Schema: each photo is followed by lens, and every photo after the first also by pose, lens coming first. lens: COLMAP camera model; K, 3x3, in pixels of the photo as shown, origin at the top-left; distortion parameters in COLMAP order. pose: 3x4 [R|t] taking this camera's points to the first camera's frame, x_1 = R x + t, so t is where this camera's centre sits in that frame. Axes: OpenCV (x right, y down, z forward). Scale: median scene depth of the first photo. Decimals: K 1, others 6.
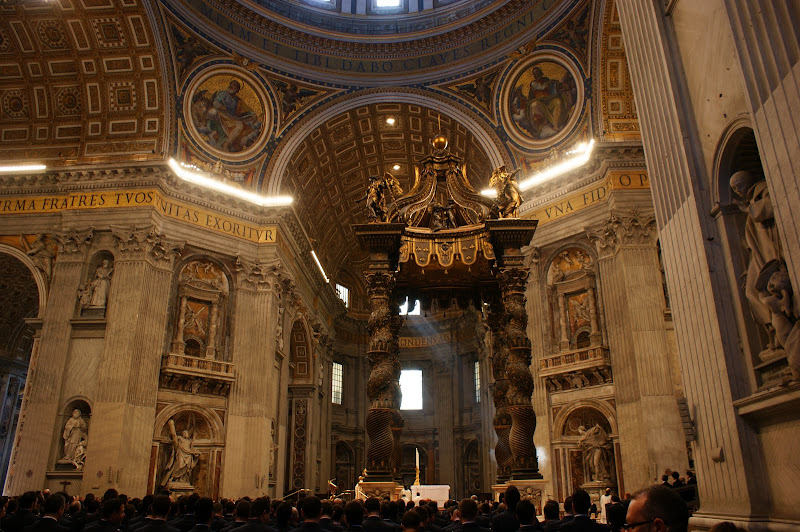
lens RADIAL K [[617.1, 0, 400.0], [0, 617.1, 266.0], [0, 0, 1]] dist [-0.152001, 0.129251]
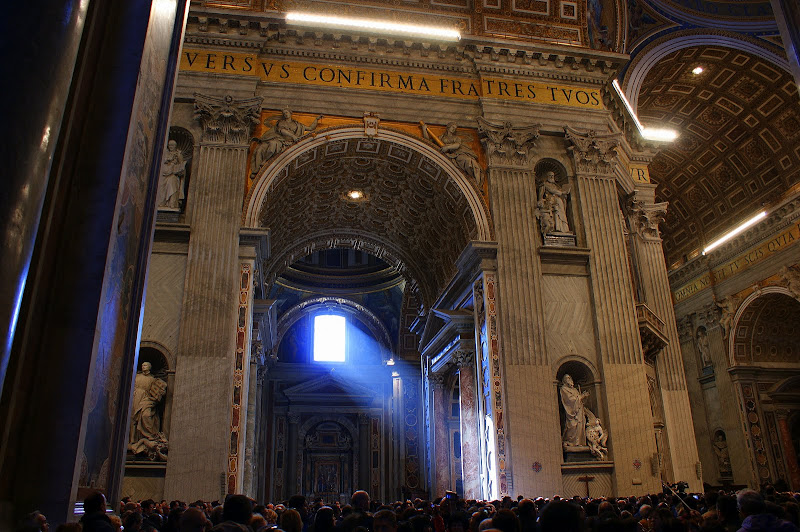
lens RADIAL K [[617.1, 0, 400.0], [0, 617.1, 266.0], [0, 0, 1]] dist [-0.152001, 0.129251]
pose [[0.972425, 0.073456, 0.221345, -0.813445], [-0.072905, 0.997282, -0.010669, 0.122843], [-0.221527, -0.005762, 0.975137, 0.315721]]
